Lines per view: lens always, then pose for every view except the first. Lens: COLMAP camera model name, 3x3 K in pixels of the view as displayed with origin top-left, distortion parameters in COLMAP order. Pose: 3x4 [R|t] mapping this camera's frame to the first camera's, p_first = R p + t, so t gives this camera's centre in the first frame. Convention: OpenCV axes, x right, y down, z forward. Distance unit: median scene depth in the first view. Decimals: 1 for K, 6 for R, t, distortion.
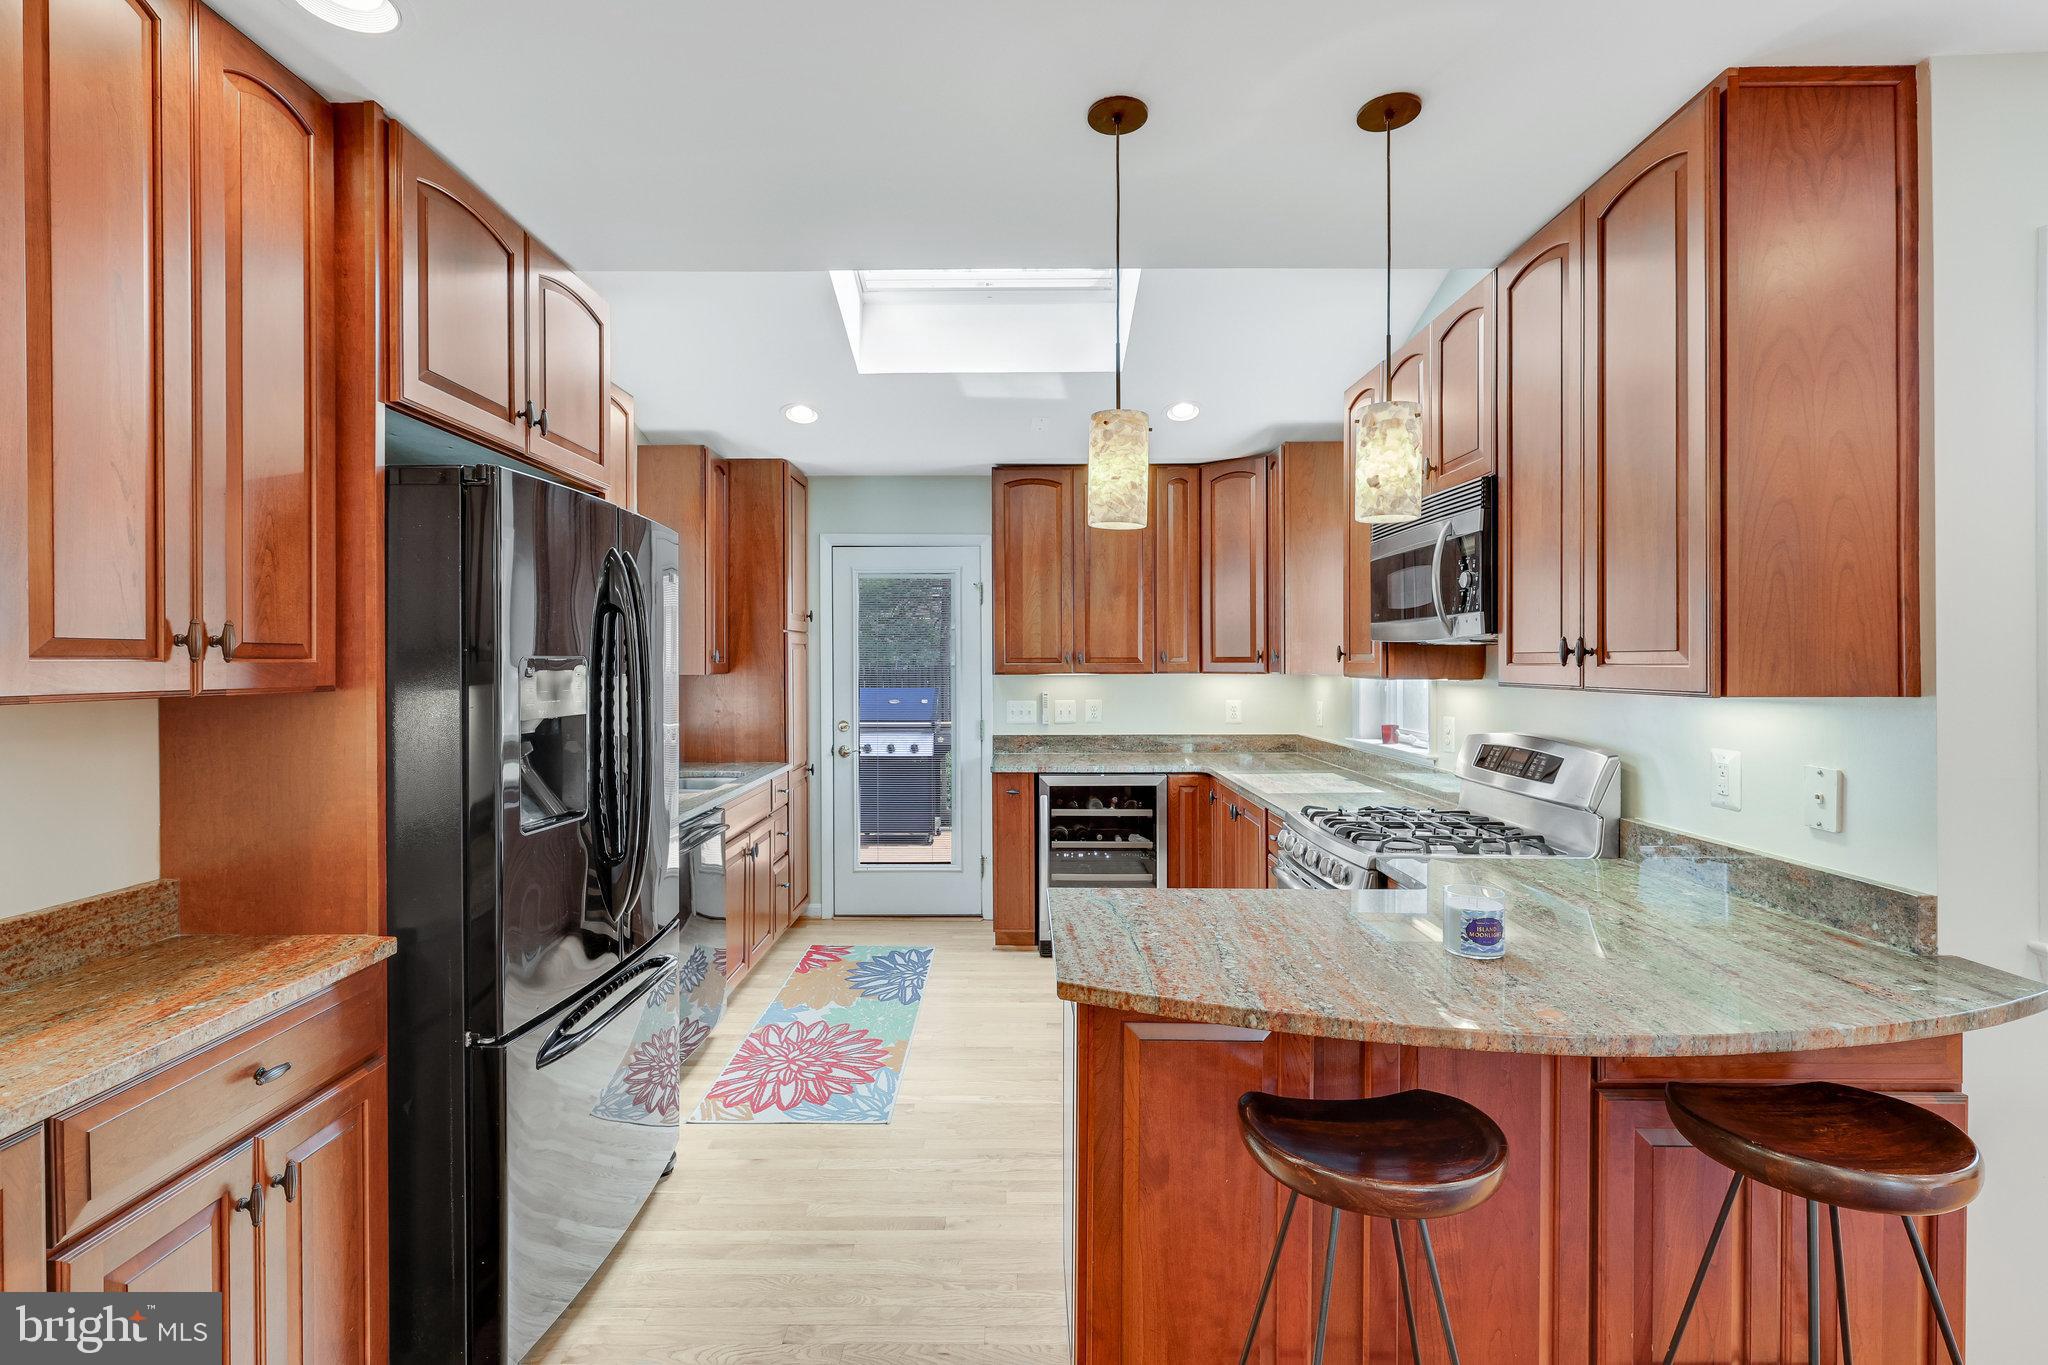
lens RADIAL K [[958.8, 0, 1013.3], [0, 958.8, 668.0], [0, 0, 1]] dist [-0.001935, -0.000205]
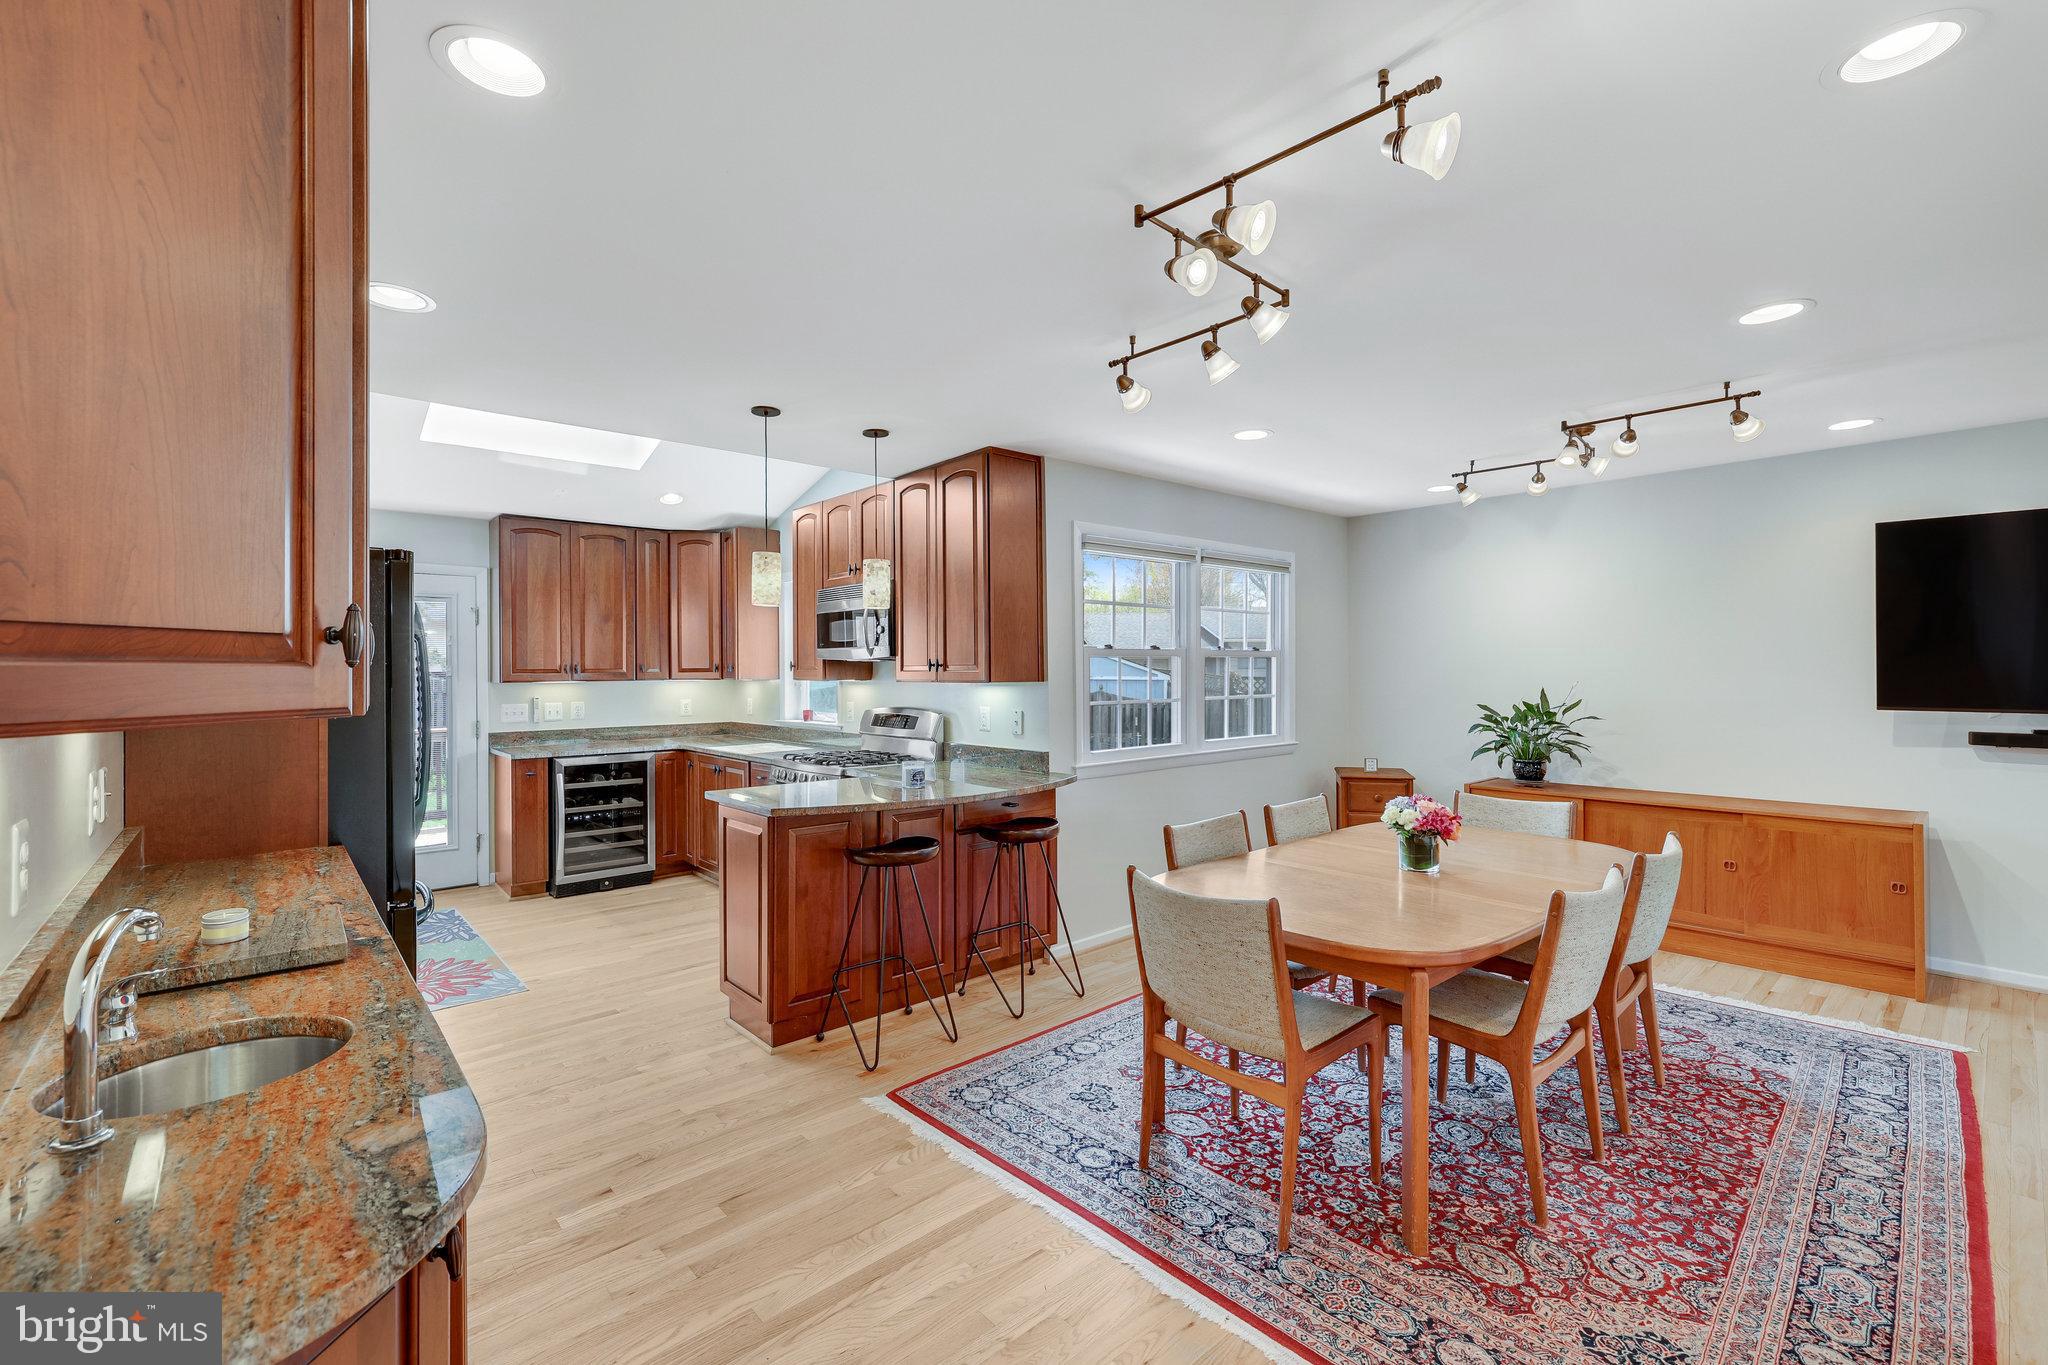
lens RADIAL K [[873.8, 0, 1014.0], [0, 873.8, 668.1], [0, 0, 1]] dist [0.000666, -0.000037]
pose [[0.749776, -0.000955, 0.661691, -0.383372], [0.009532, 0.999911, -0.009358, 0.006808], [-0.661623, 0.013324, 0.749719, -0.406215]]
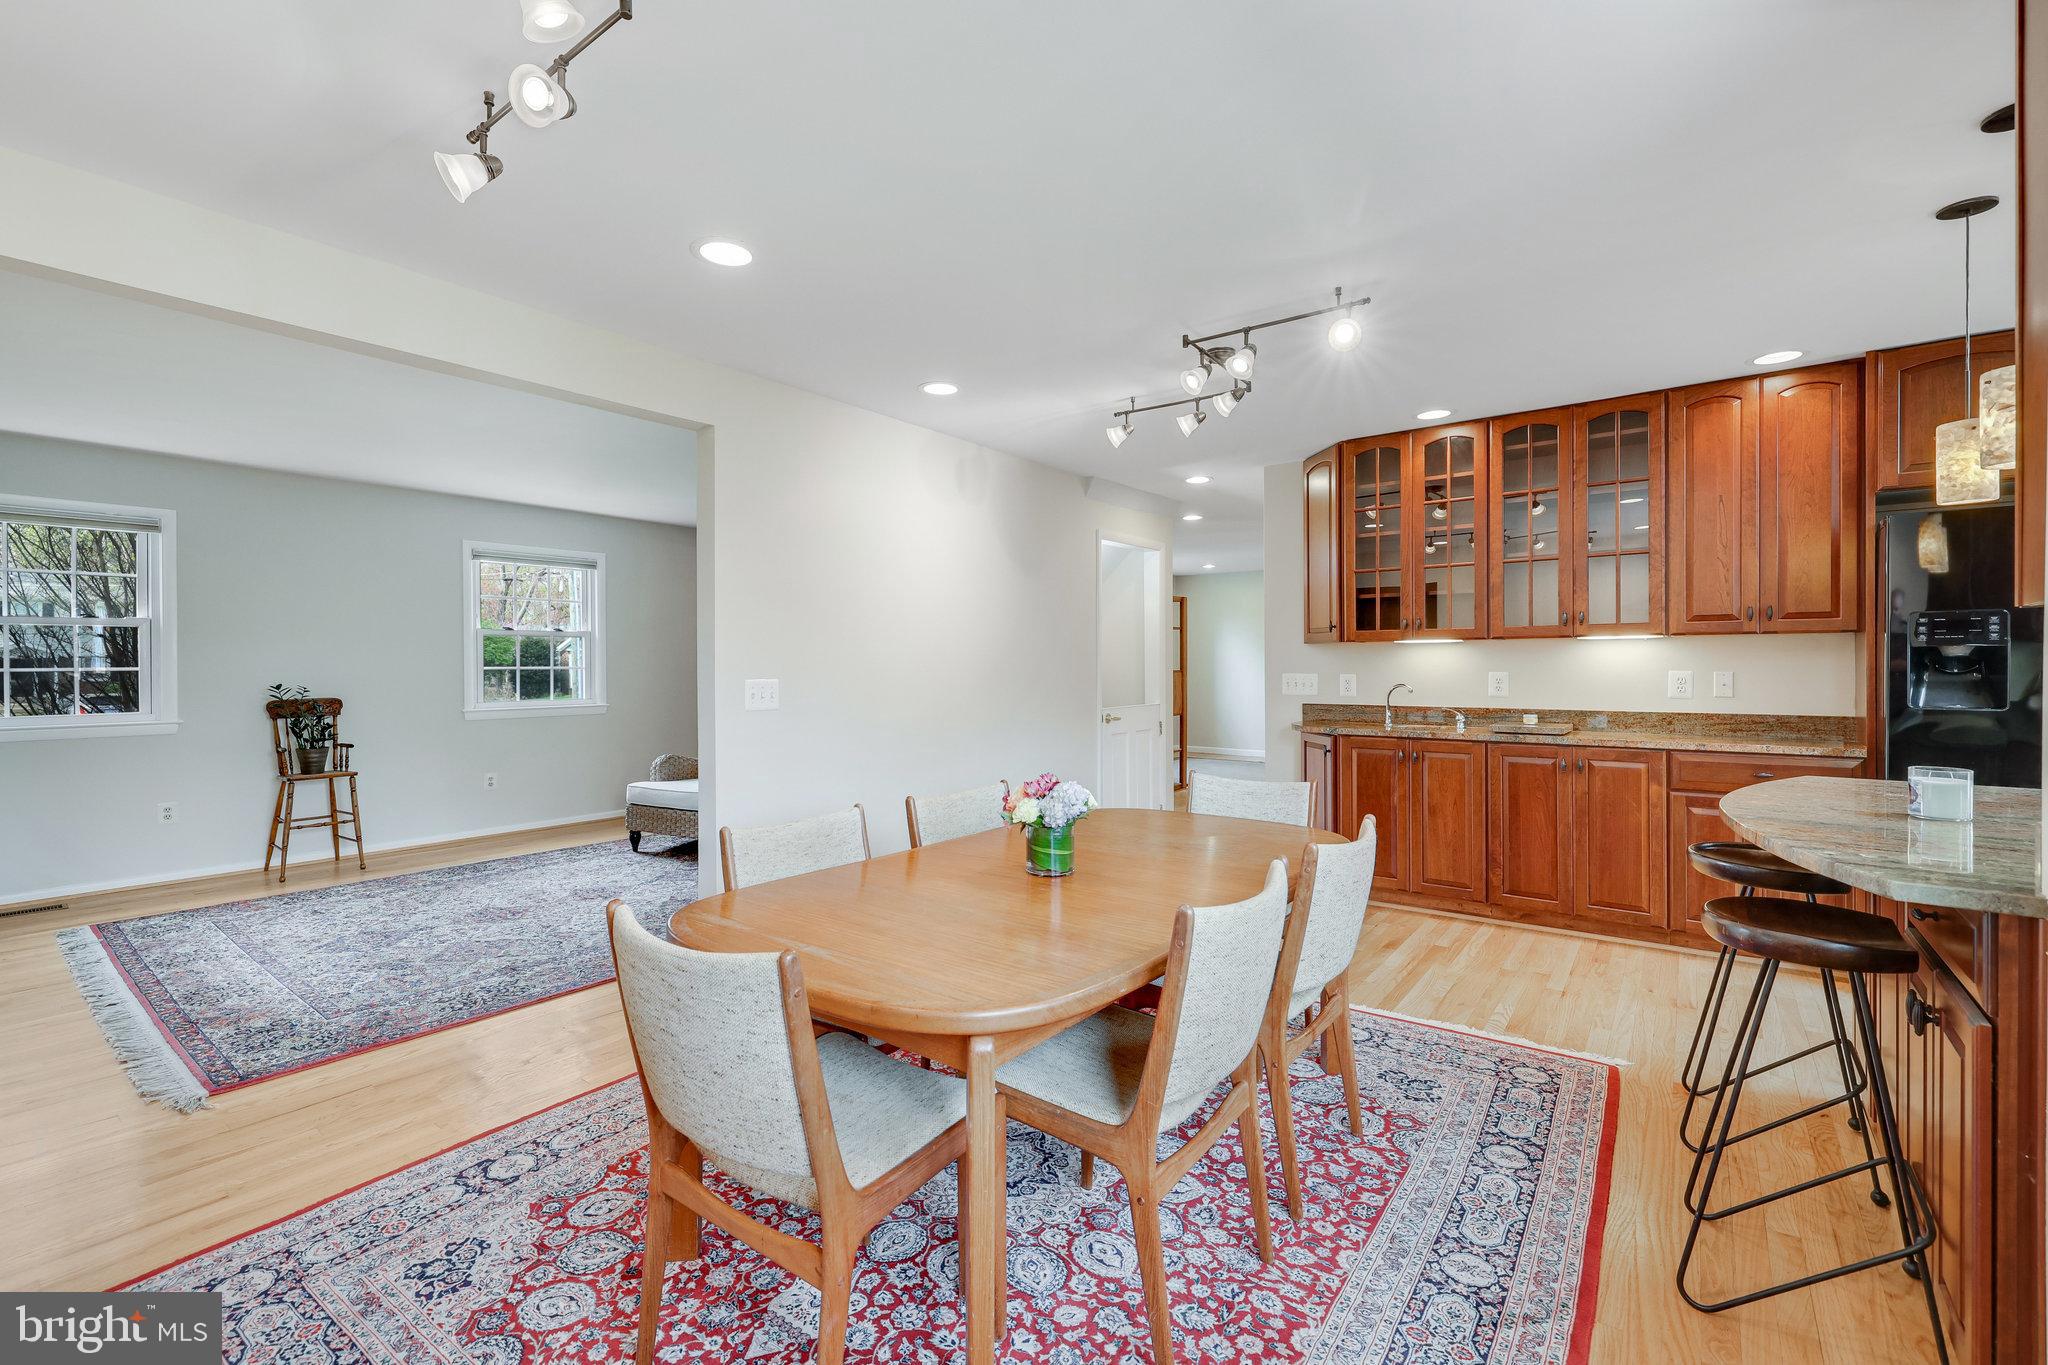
lens RADIAL K [[897.1, 0, 1044.8], [0, 897.1, 677.4], [0, 0, 1]] dist [0.002861, 0.000226]
pose [[-0.607467, 0.018442, -0.794131, 1.003075], [0.000954, 0.999747, 0.022487, 0.037659], [0.794344, 0.012902, -0.607331, 0.365248]]
